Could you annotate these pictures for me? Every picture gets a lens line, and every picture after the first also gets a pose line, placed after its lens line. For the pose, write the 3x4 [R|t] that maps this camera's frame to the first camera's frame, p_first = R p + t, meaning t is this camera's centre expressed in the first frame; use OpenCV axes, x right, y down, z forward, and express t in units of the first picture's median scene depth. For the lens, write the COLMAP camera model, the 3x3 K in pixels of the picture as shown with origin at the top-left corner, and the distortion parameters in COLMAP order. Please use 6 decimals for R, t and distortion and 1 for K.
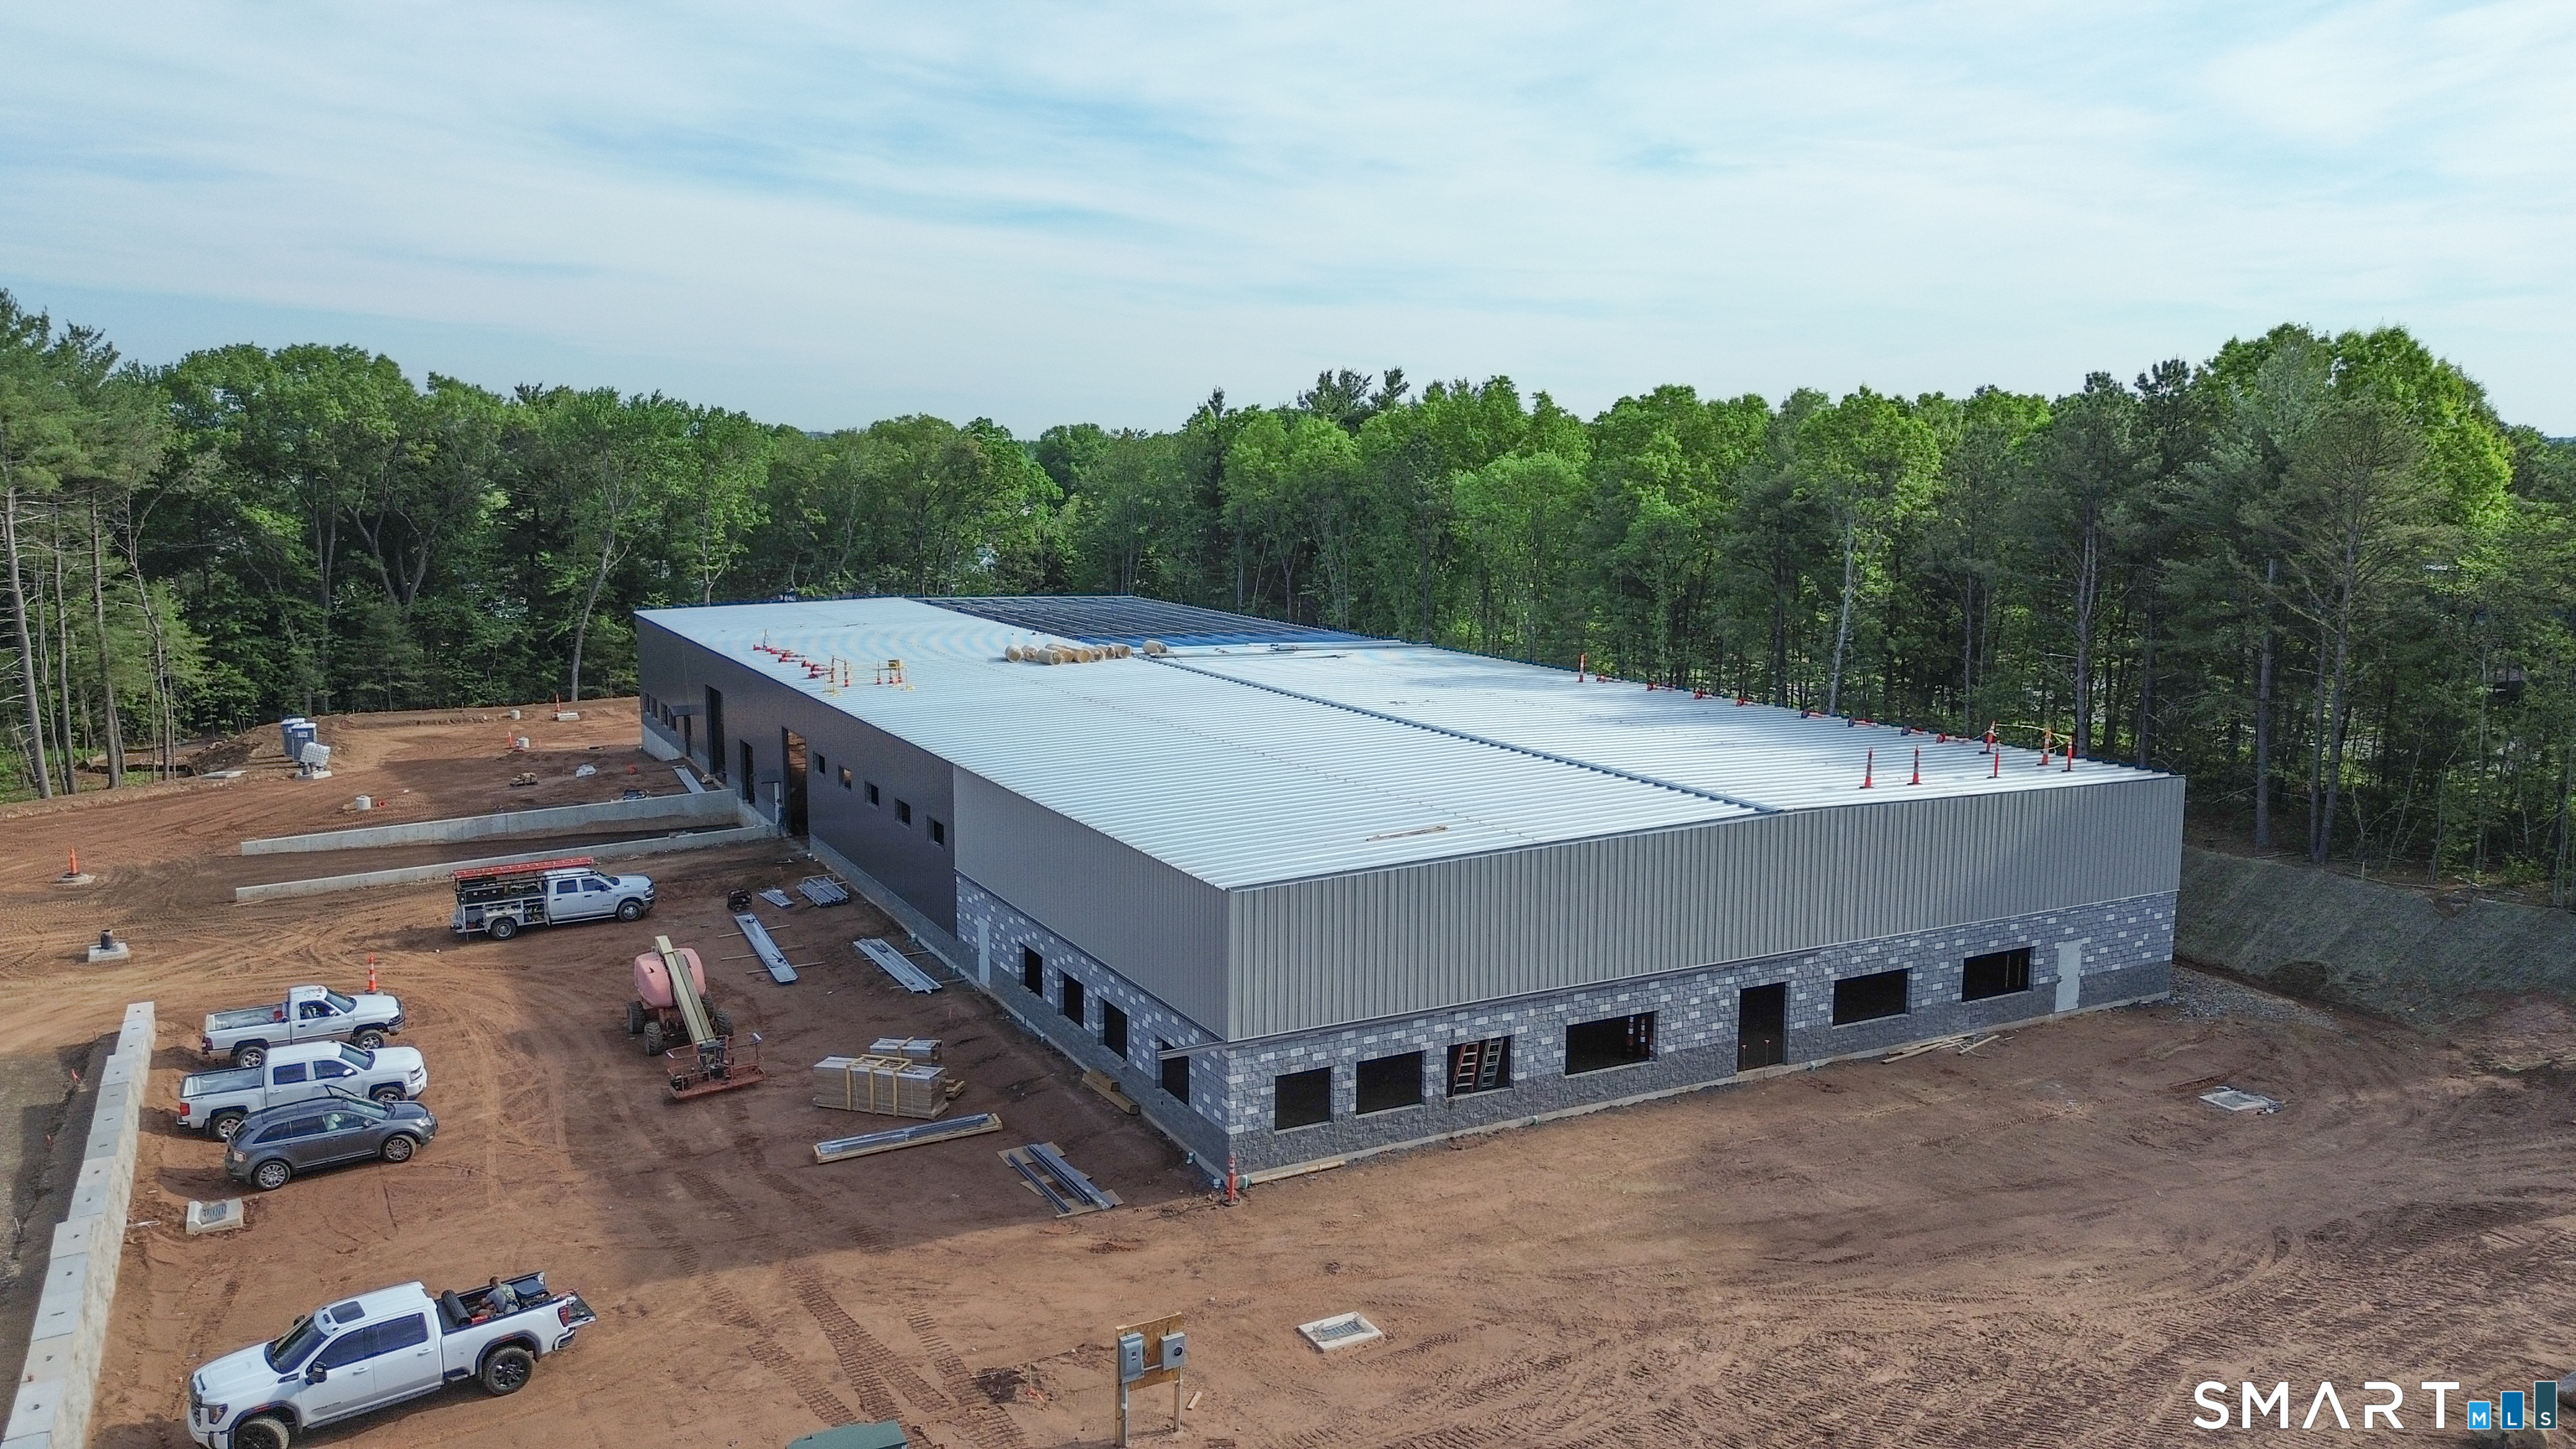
lens RADIAL K [[1815.7, 0, 1298.0], [0, 1815.7, 712.7], [0, 0, 1]] dist [0.076058, -0.071901]
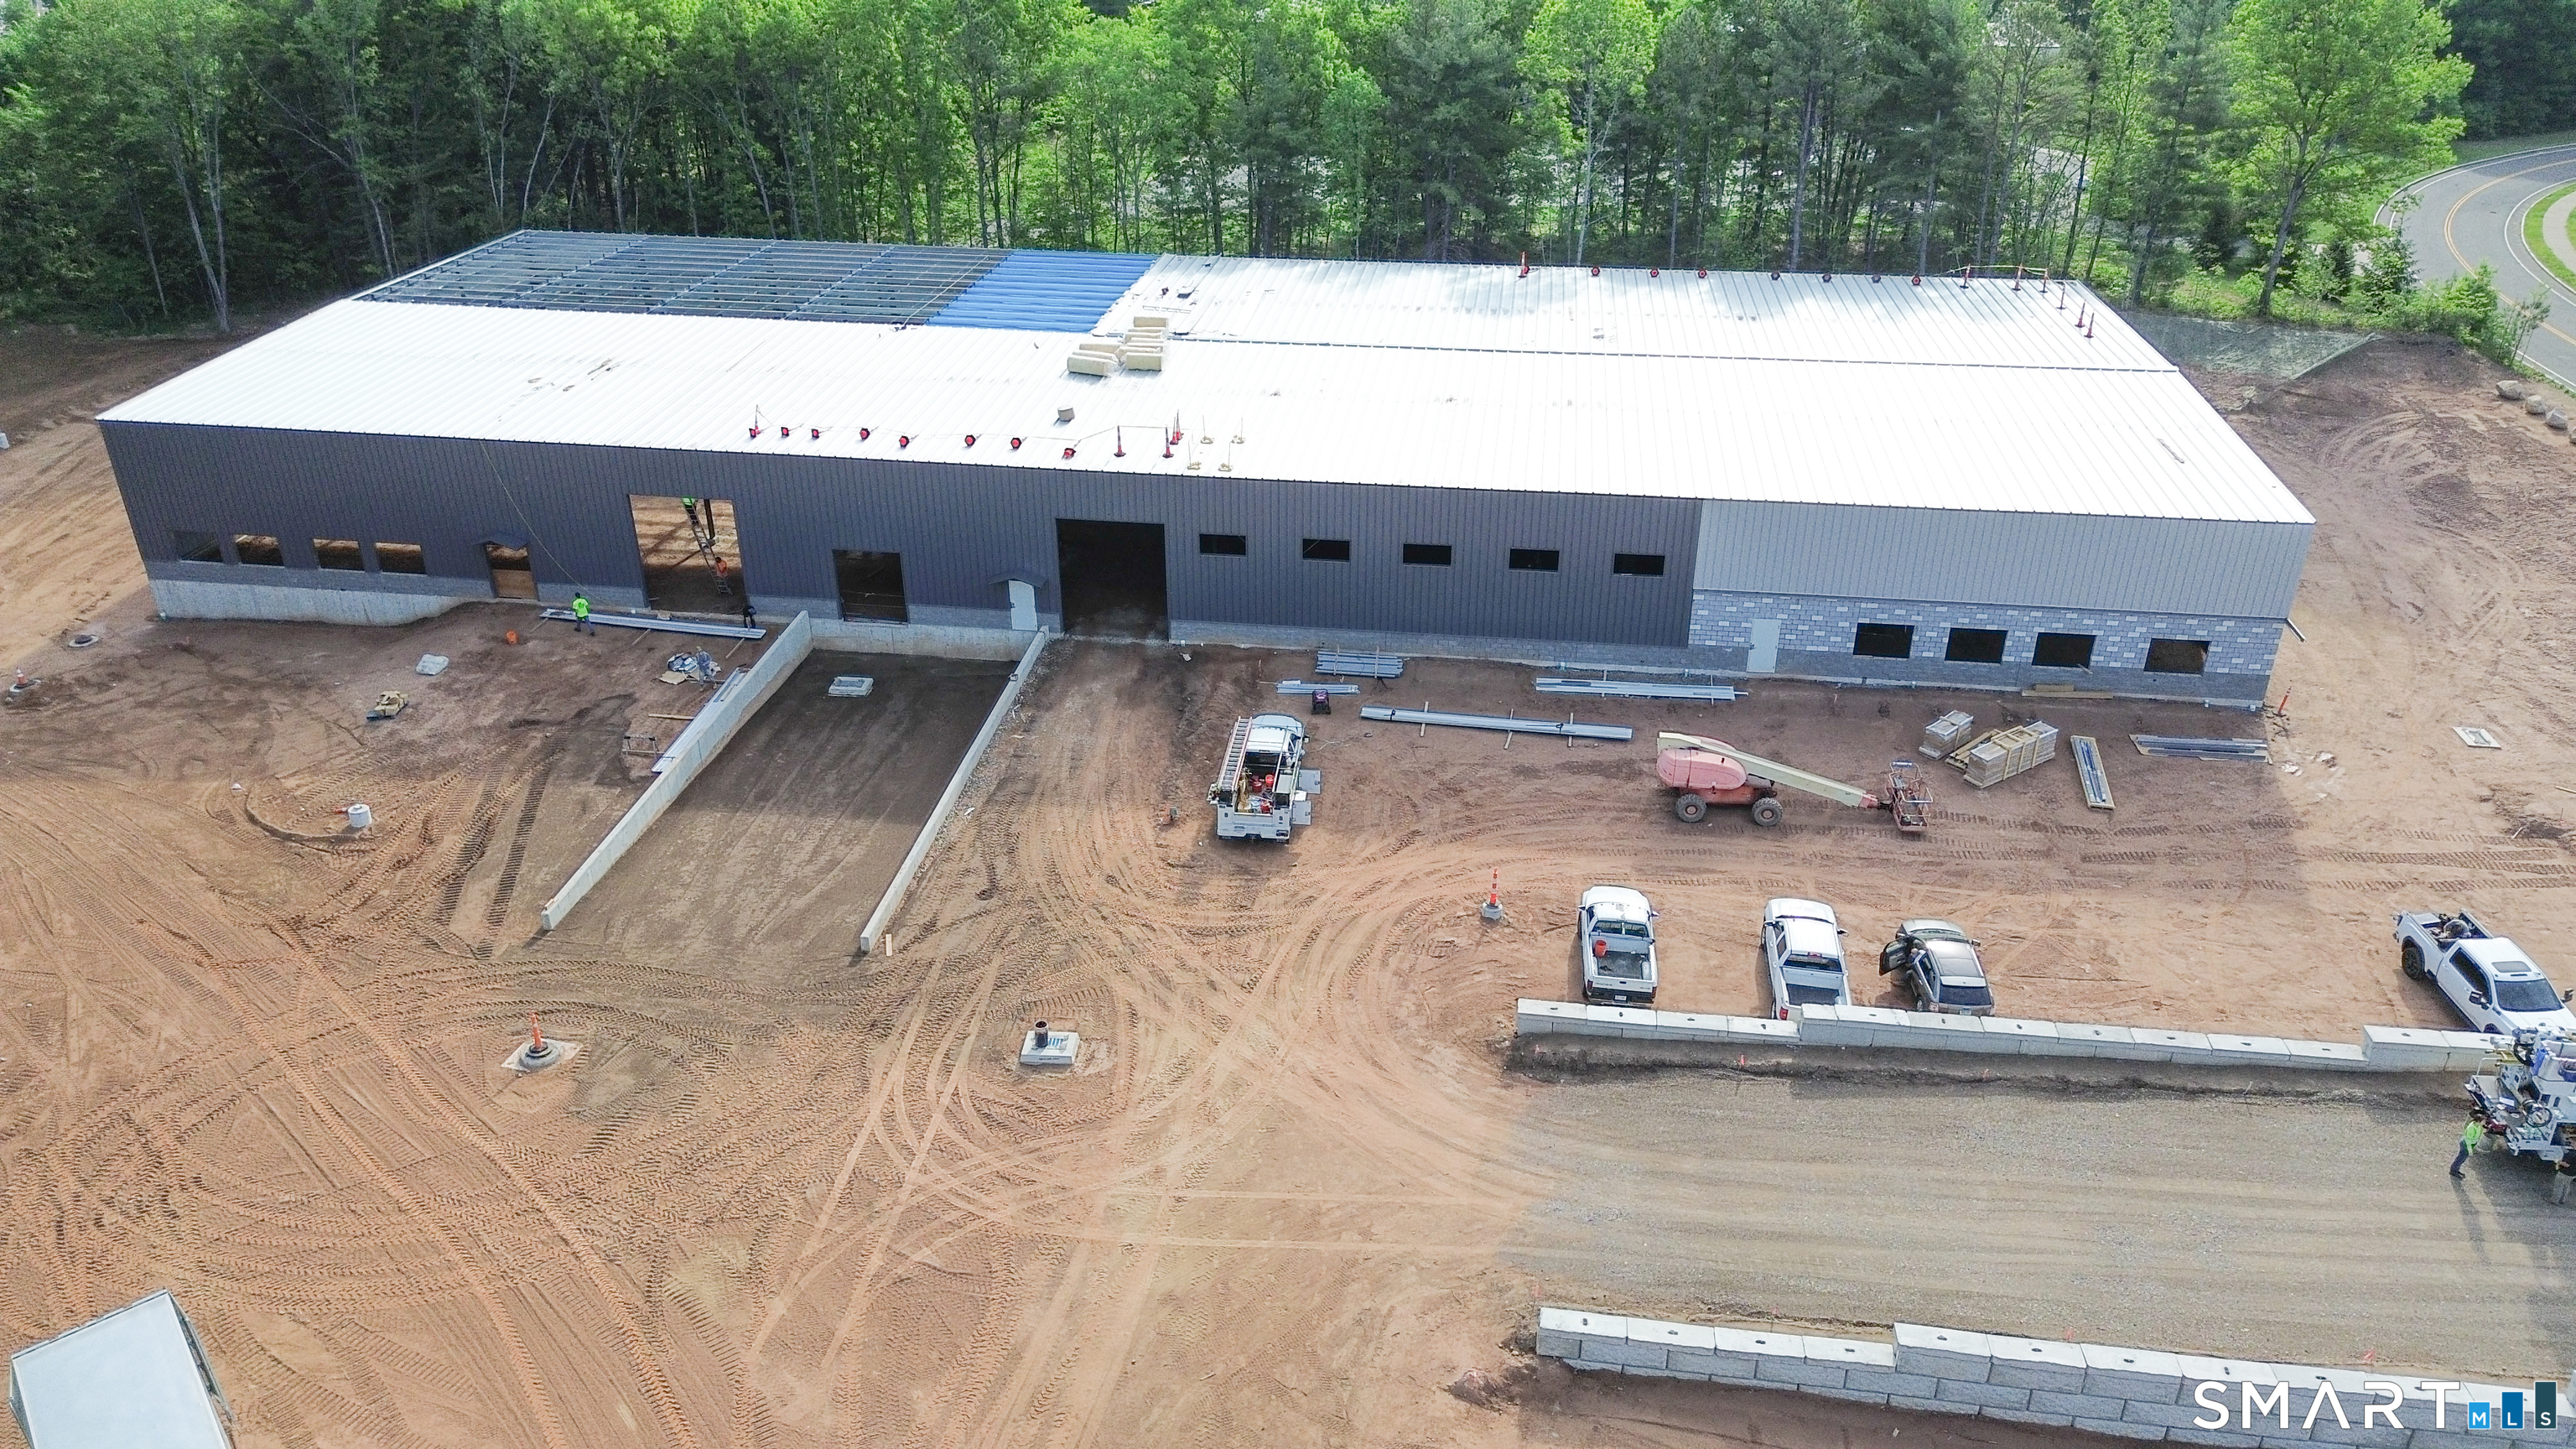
lens RADIAL K [[1815.7, 0, 1298.0], [0, 1815.7, 712.7], [0, 0, 1]] dist [0.076058, -0.071901]
pose [[0.588667, -0.374269, 0.716515, -1.359461], [0.113150, 0.915787, 0.385397, -0.354591], [-0.800417, -0.145797, 0.581443, 0.624397]]
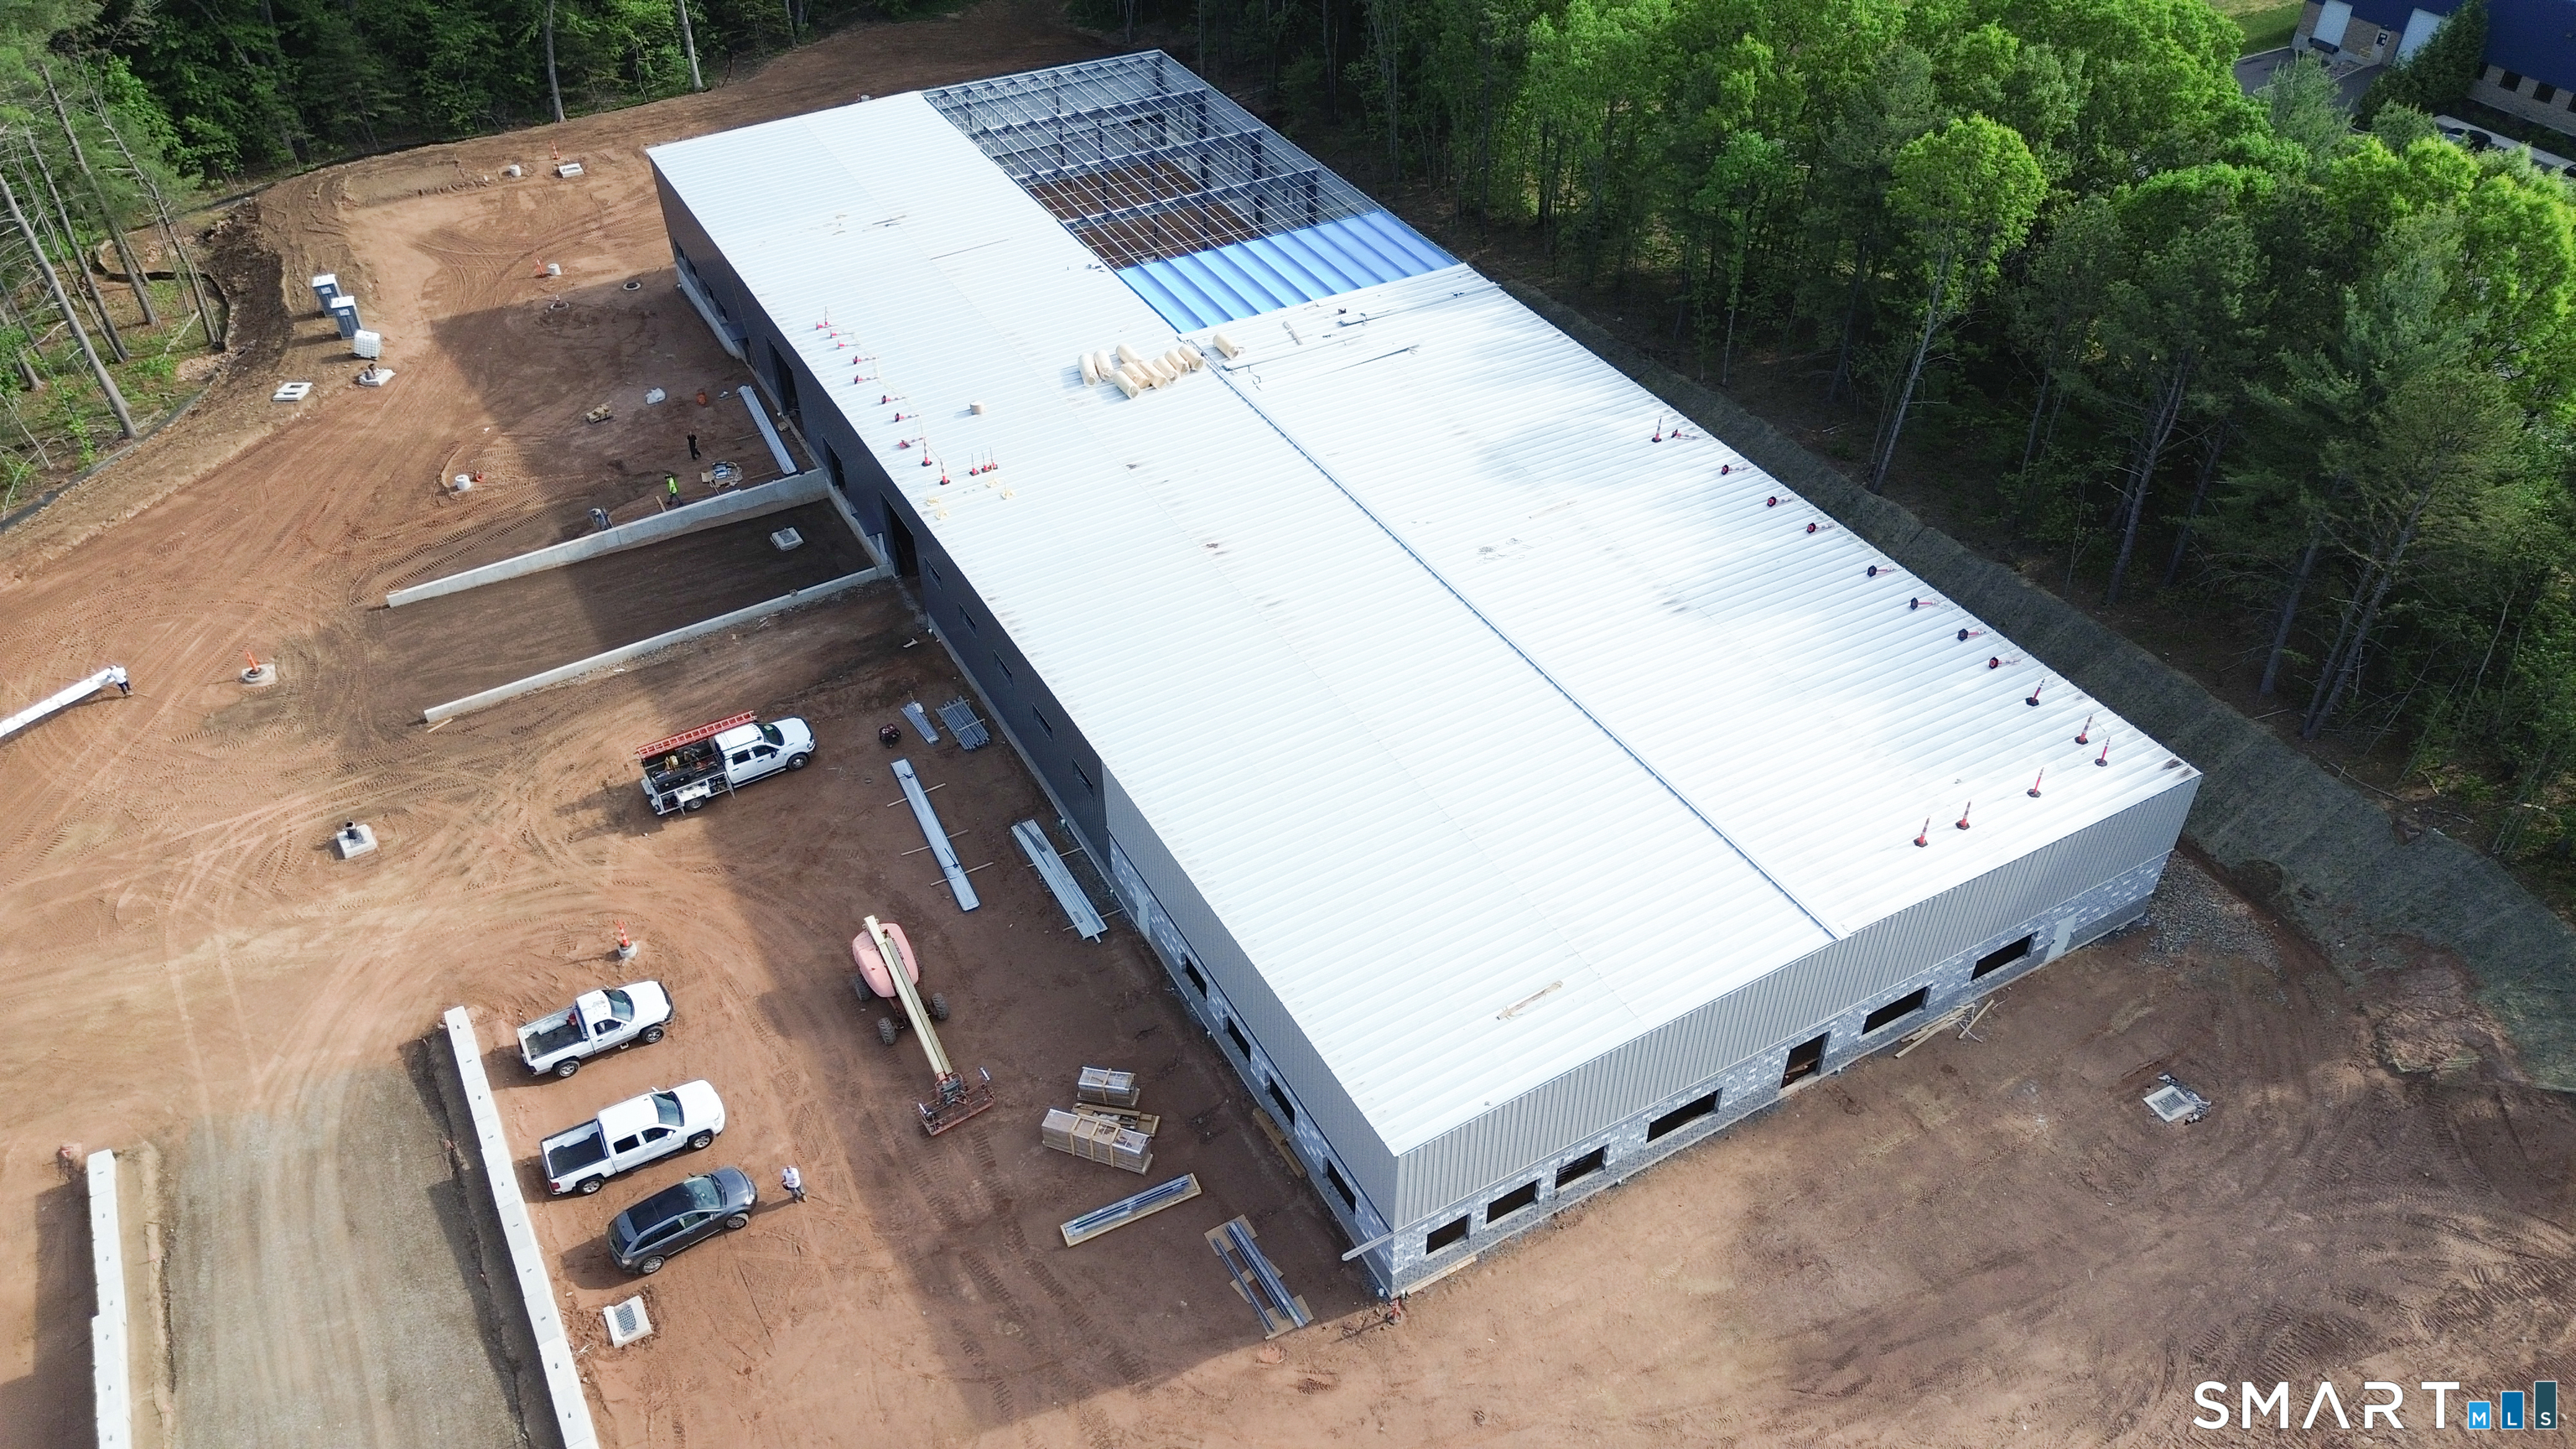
lens RADIAL K [[1815.7, 0, 1298.0], [0, 1815.7, 712.7], [0, 0, 1]] dist [0.076058, -0.071901]
pose [[0.999772, -0.018056, 0.011400, -0.094138], [0.009416, 0.851917, 0.523593, -0.665269], [-0.019166, -0.523366, 0.851892, 0.079107]]
